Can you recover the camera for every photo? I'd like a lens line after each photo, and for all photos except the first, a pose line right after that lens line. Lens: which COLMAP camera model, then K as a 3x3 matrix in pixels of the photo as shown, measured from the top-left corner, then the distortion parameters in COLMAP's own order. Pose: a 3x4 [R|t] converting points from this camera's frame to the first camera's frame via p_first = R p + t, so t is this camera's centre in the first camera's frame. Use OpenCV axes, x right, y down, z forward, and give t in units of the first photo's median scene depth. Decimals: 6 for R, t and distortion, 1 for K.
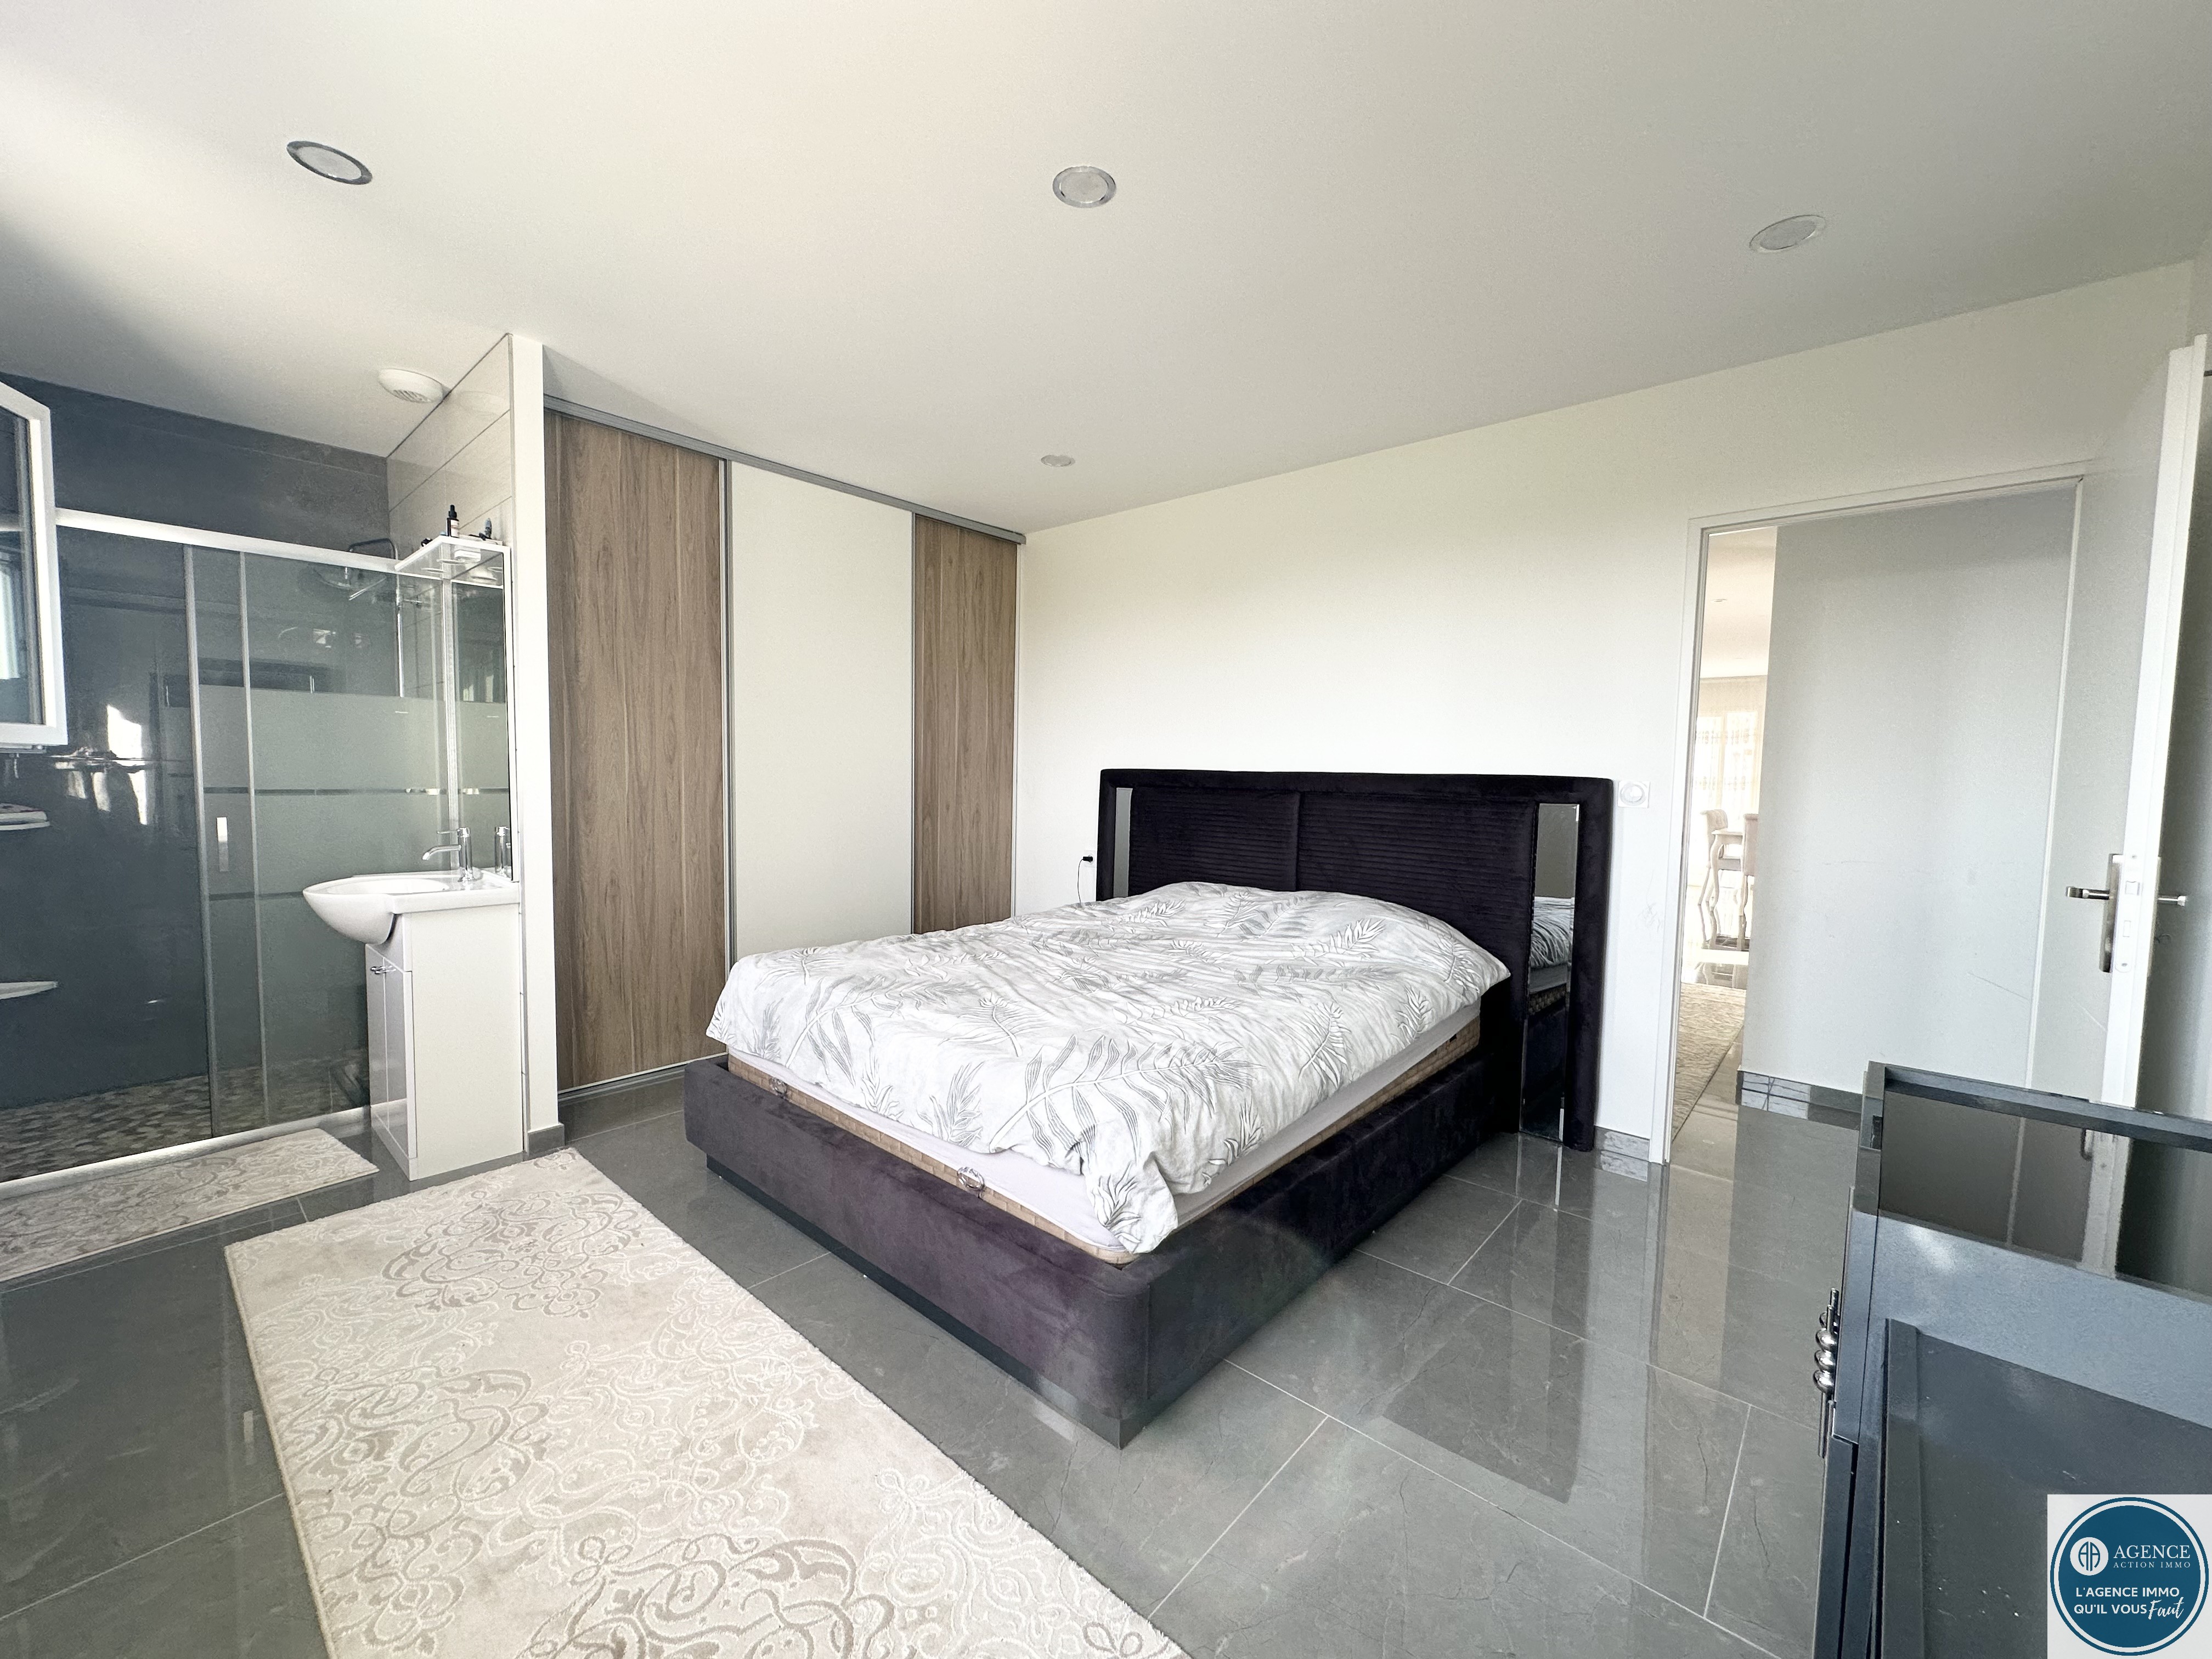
lens RADIAL K [[884.5, 0, 1100.4], [0, 884.5, 828.4], [0, 0, 1]] dist [-0.000590, 0.000223]
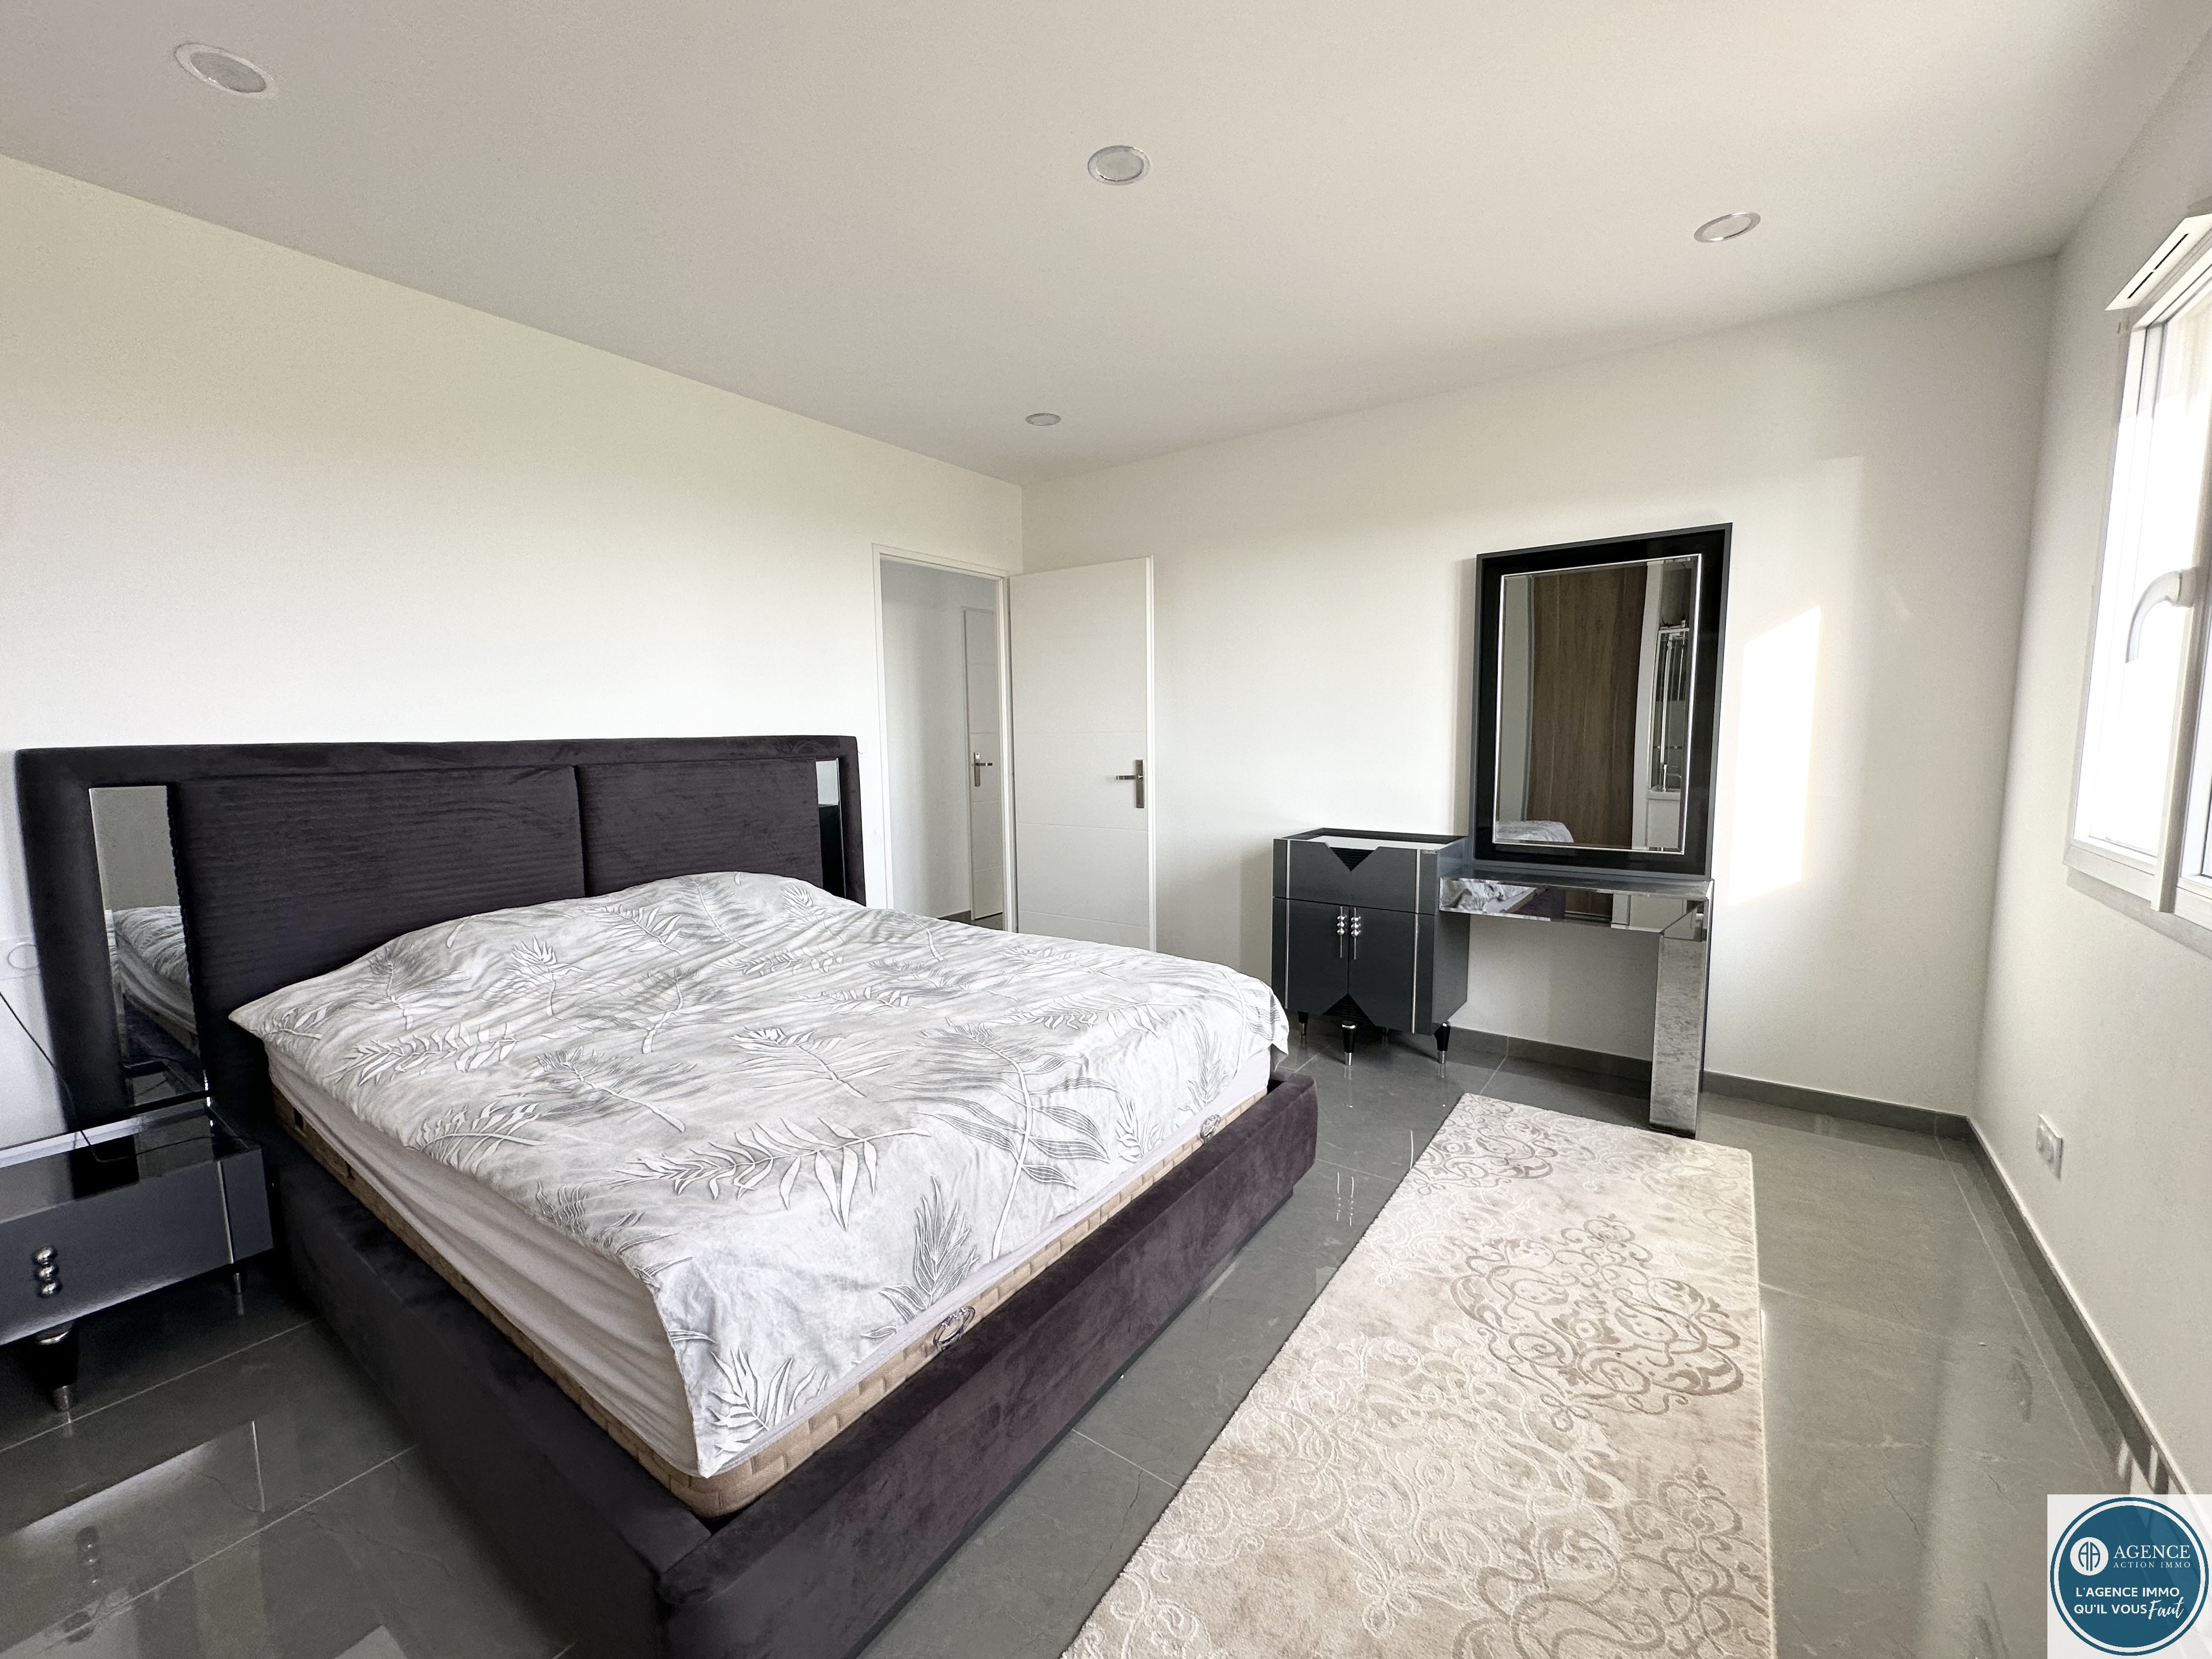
lens RADIAL K [[884.5, 0, 1100.4], [0, 884.5, 828.4], [0, 0, 1]] dist [-0.000590, 0.000223]
pose [[-0.106199, -0.129377, 0.985892, -1.105923], [0.075069, 0.987626, 0.137691, -0.110469], [-0.991507, 0.088633, -0.095173, 1.170305]]
